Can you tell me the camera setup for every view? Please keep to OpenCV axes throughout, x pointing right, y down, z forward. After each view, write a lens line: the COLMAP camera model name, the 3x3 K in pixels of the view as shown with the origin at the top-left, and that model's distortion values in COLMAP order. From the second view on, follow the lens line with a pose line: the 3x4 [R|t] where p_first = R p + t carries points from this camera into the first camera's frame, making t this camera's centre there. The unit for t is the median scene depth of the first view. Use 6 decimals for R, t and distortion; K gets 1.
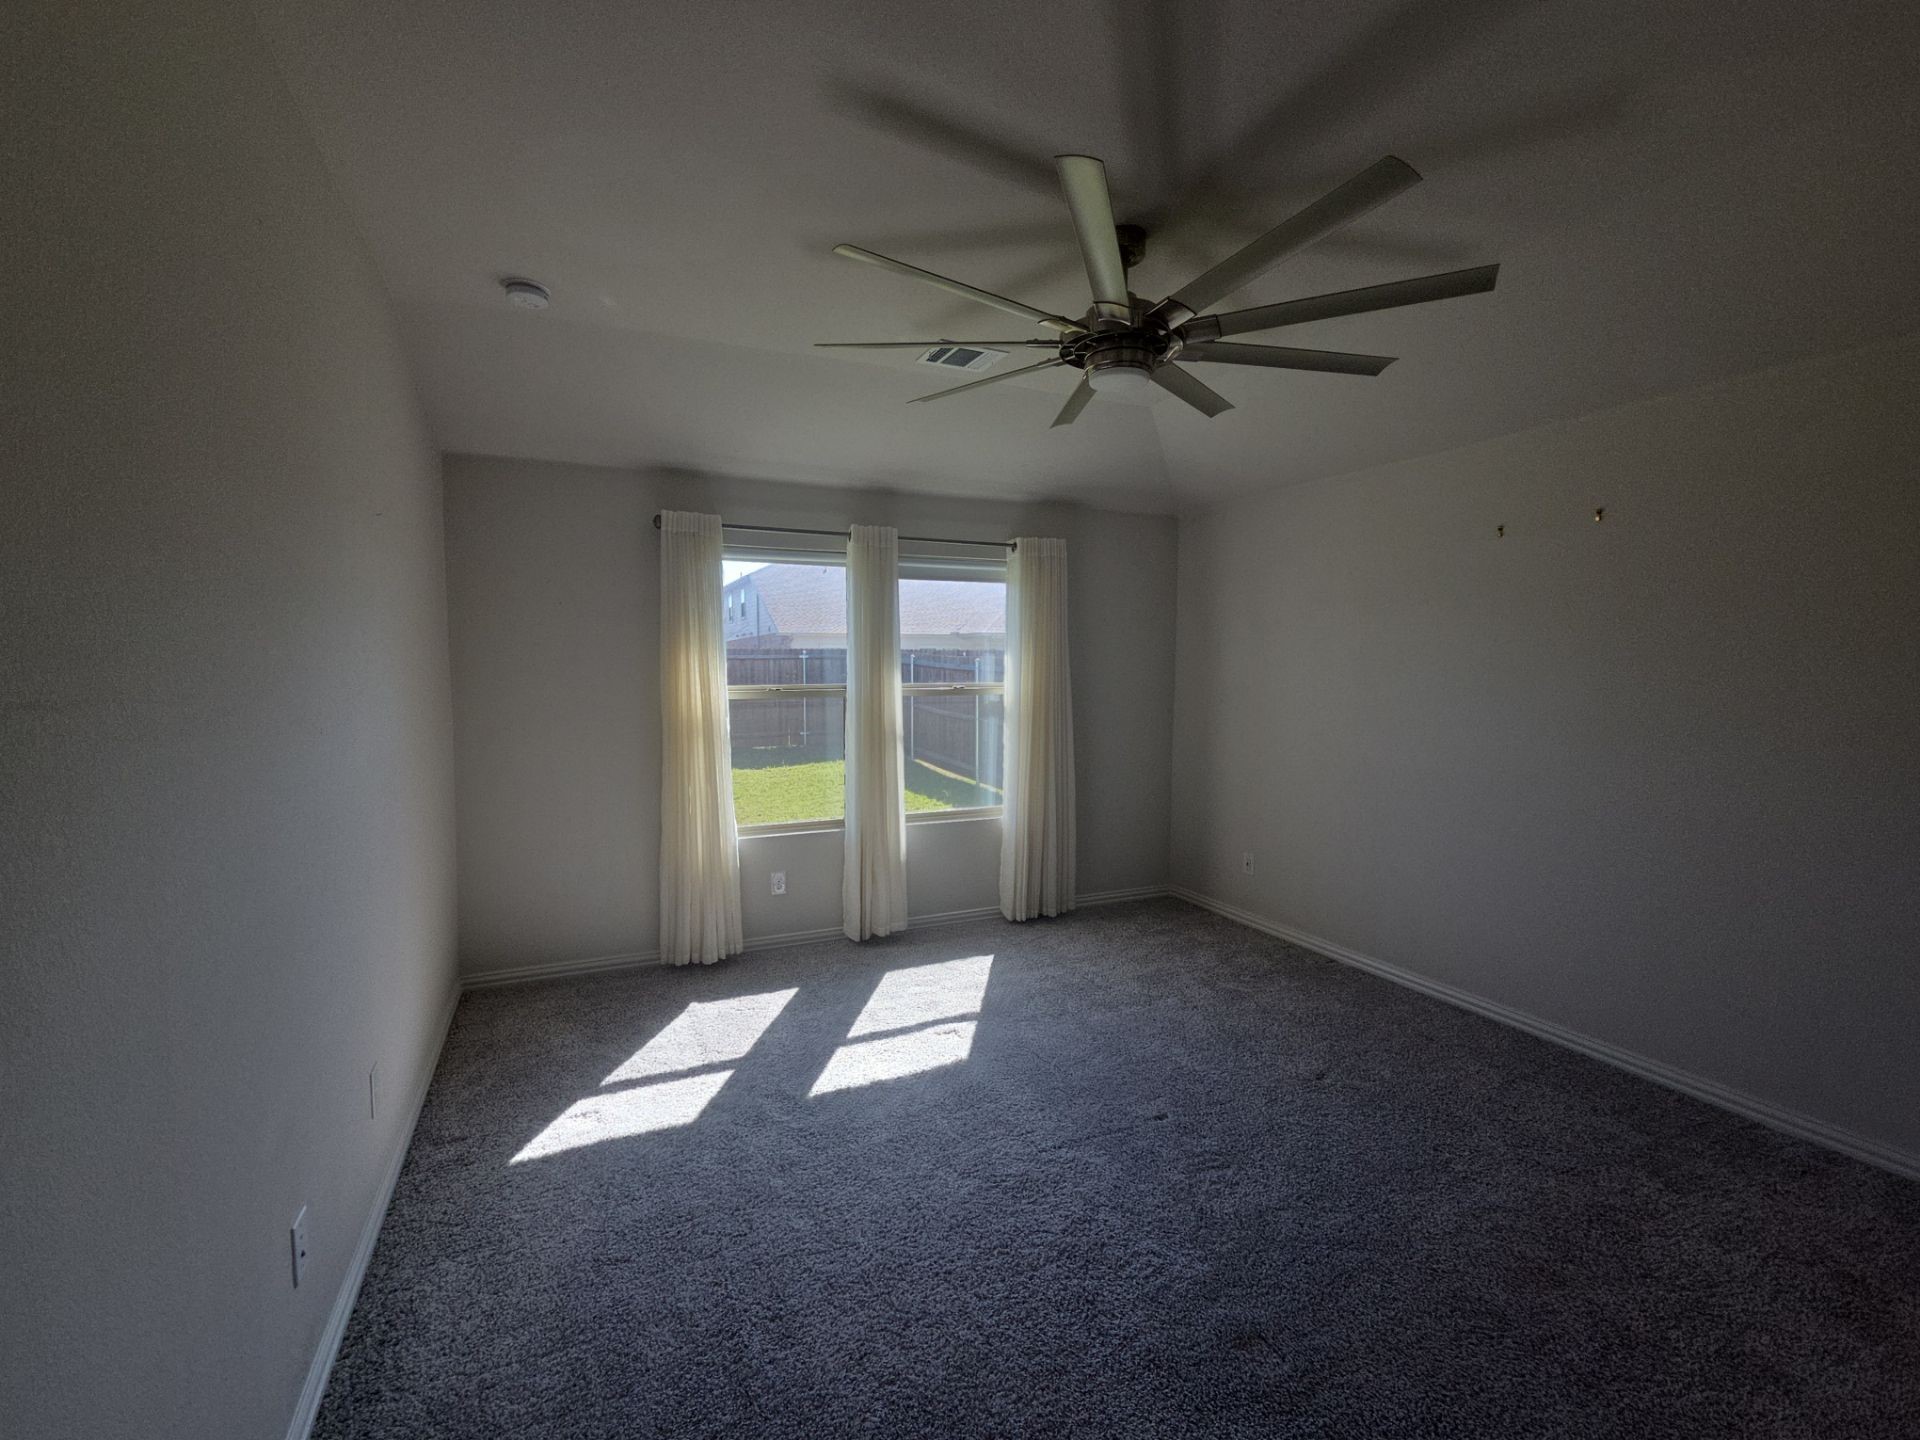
lens RADIAL K [[818.5, 0, 940.7], [0, 818.5, 728.9], [0, 0, 1]] dist [0.025459, 0.000048]
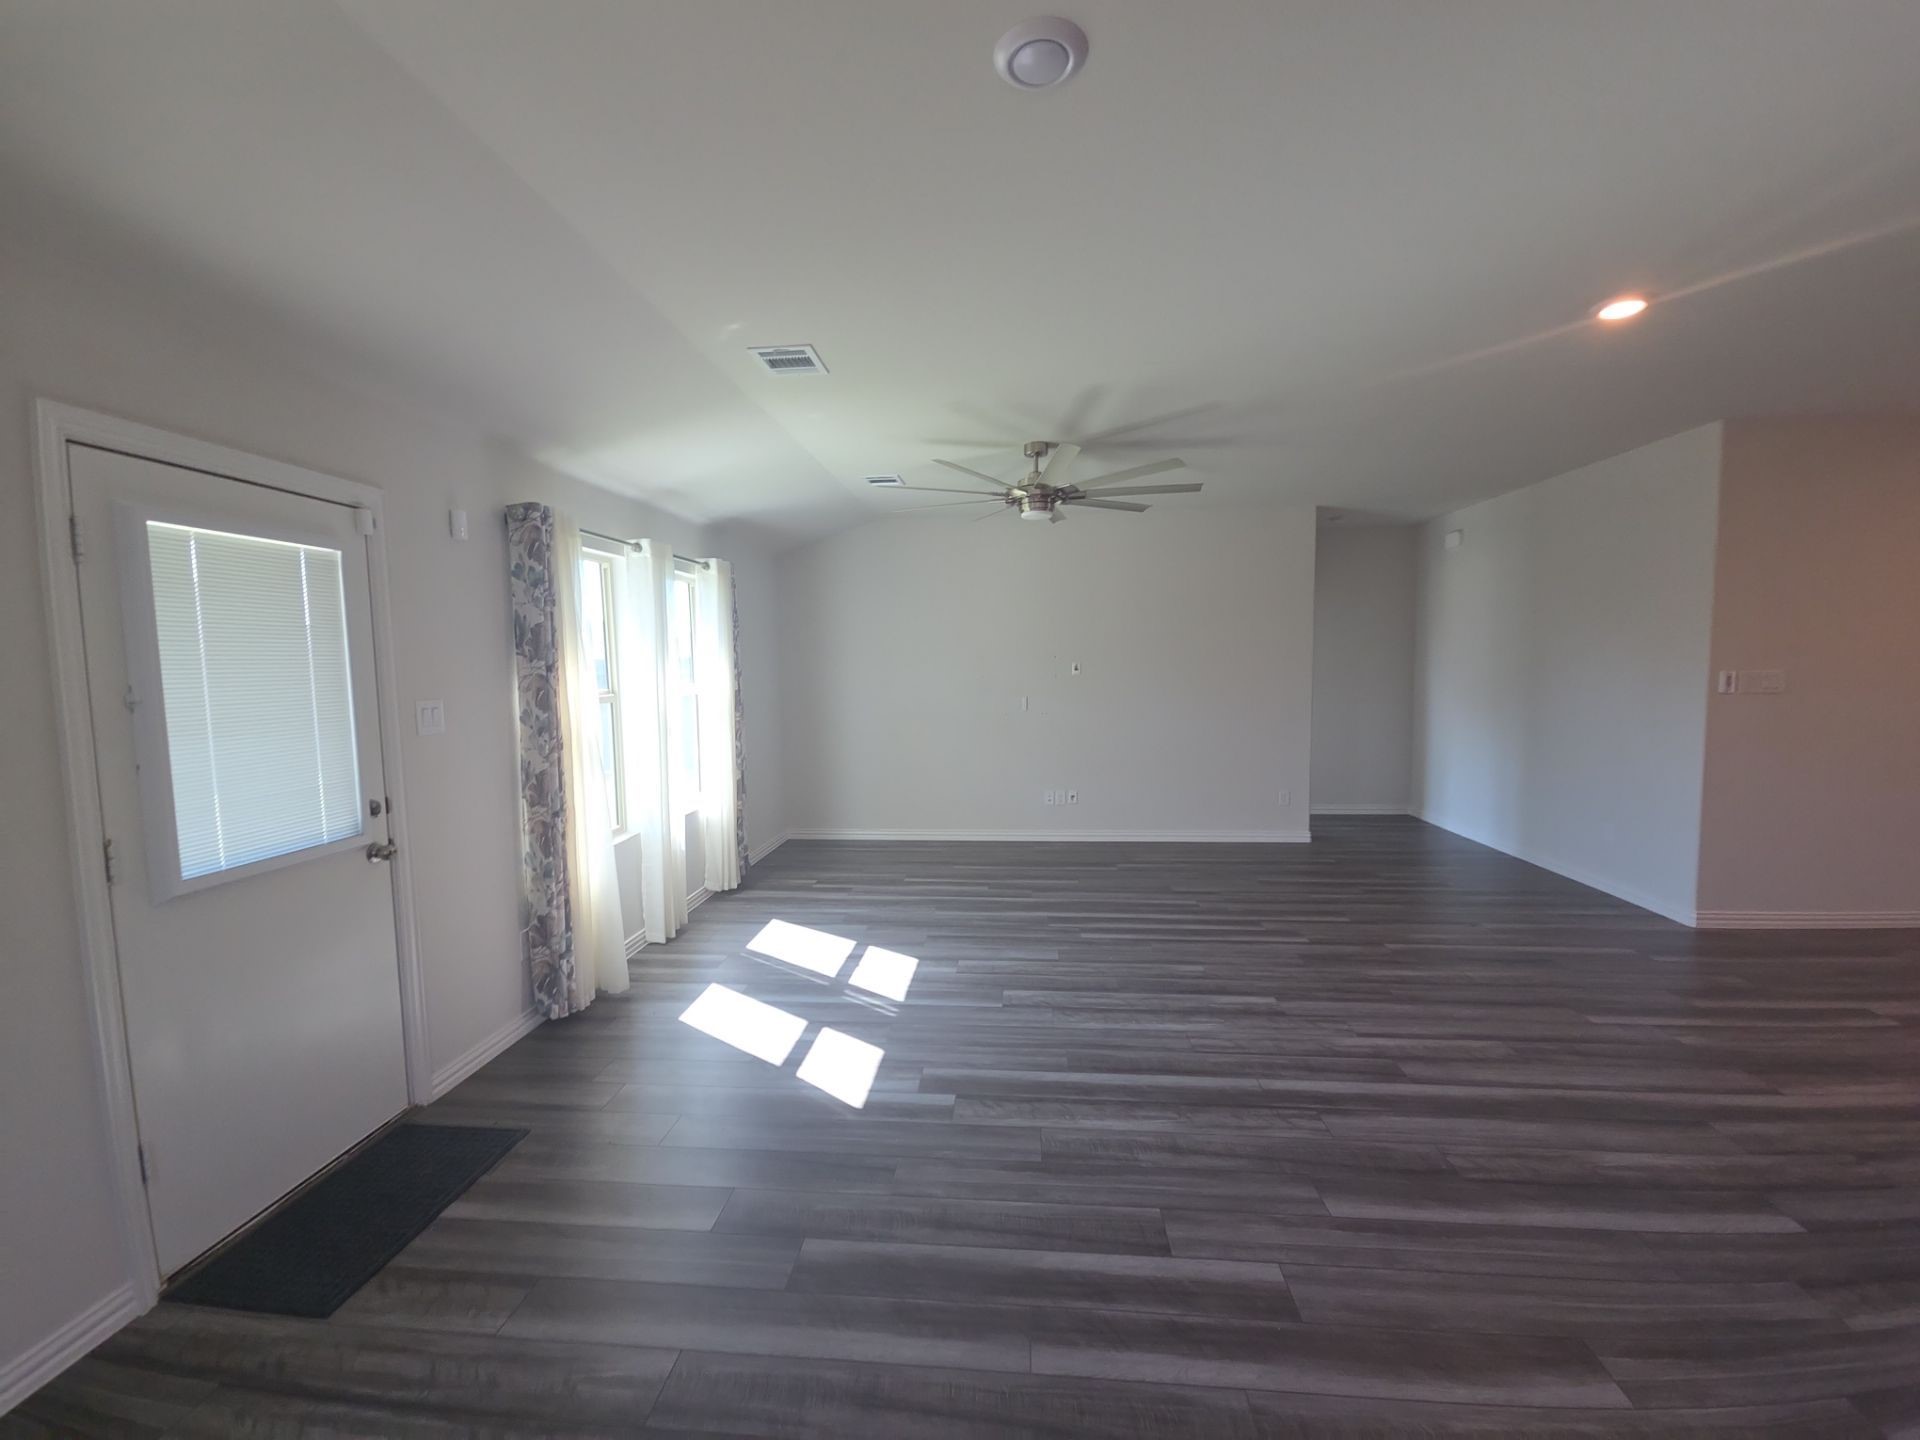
lens RADIAL K [[779.9, 0, 954.1], [0, 779.9, 722.7], [0, 0, 1]] dist [0.011513, -0.008791]
pose [[0.491456, -0.075164, 0.867653, -0.780690], [0.087104, 0.995515, 0.036904, -0.014046], [-0.866536, 0.057439, 0.495799, 0.214517]]
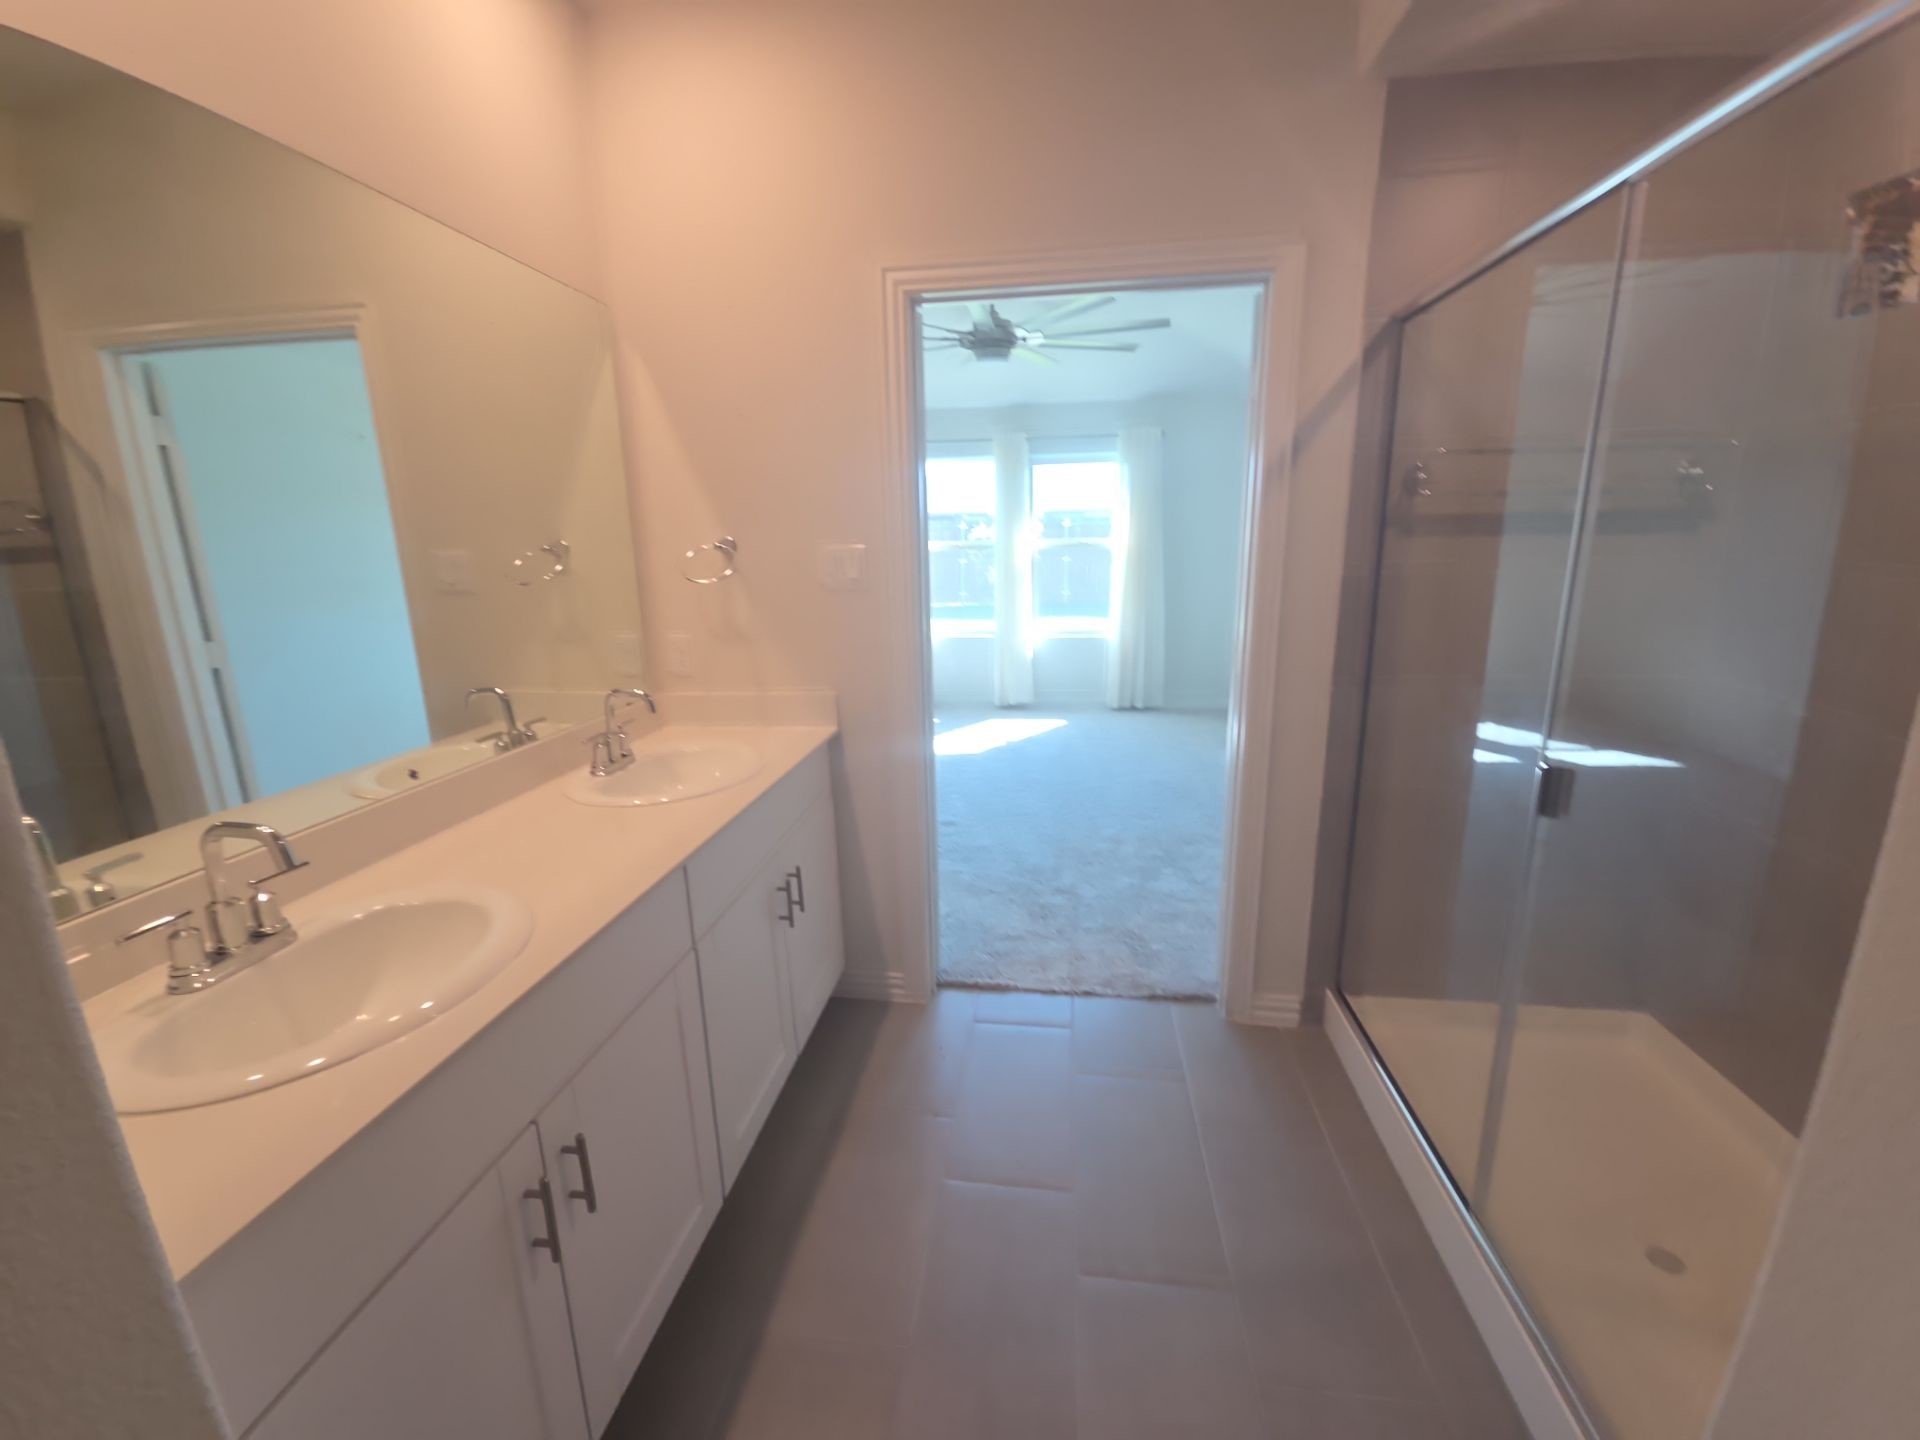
lens RADIAL K [[779.9, 0, 958.2], [0, 779.9, 722.7], [0, 0, 1]] dist [0.011513, -0.008791]
pose [[0.855069, 0.101831, -0.508417, 0.613373], [-0.021250, 0.986584, 0.161865, 0.048219], [0.518079, -0.127602, 0.845761, -0.332962]]
